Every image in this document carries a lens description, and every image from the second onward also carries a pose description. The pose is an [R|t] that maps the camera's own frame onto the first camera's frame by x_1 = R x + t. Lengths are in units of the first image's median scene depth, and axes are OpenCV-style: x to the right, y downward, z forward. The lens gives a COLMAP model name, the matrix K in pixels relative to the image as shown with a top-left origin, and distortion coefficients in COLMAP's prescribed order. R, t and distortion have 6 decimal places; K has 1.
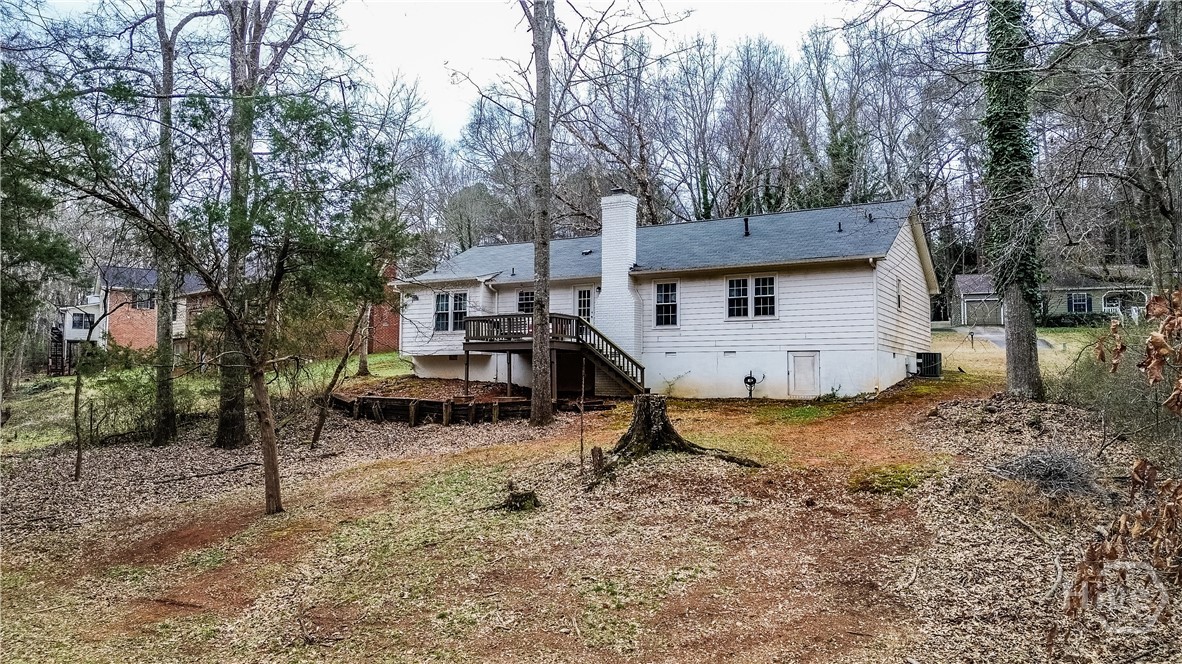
lens RADIAL K [[829.2, 0, 591.0], [0, 829.2, 332.0], [0, 0, 1]] dist [-0.002441, -0.001769]
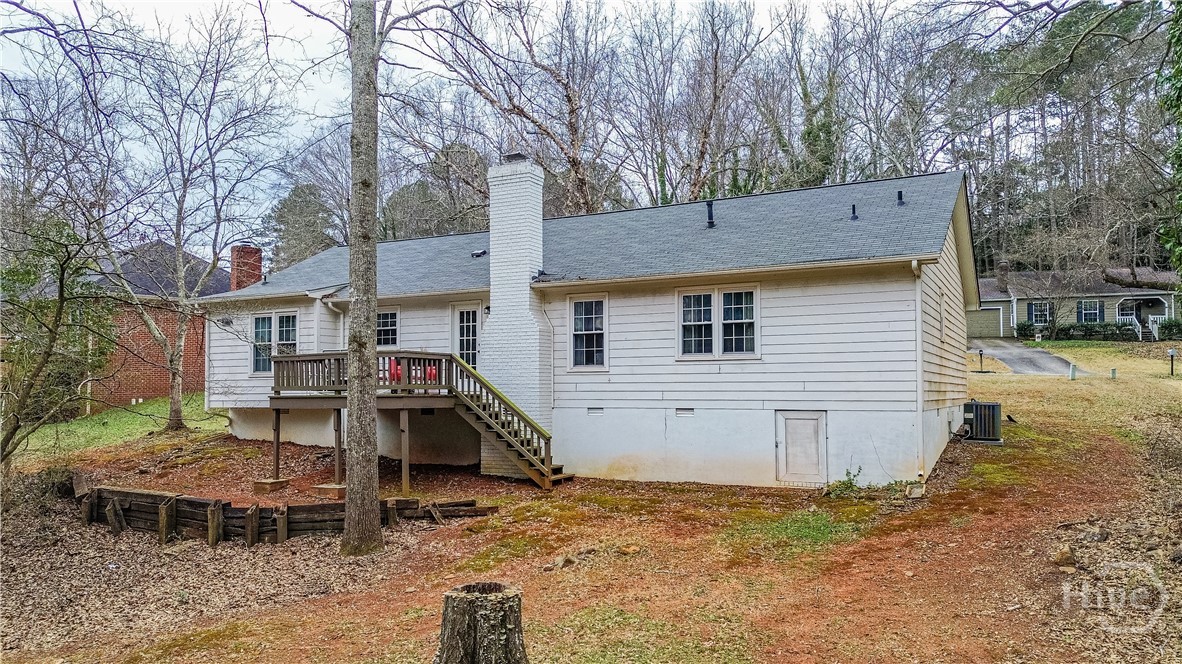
lens RADIAL K [[807.1, 0, 609.2], [0, 807.1, 374.3], [0, 0, 1]] dist [0.001252, 0.000268]
pose [[0.998234, -0.012032, 0.058179, 0.070180], [0.009193, 0.998765, 0.048832, -0.031872], [-0.058695, -0.048211, 0.997111, 0.366968]]
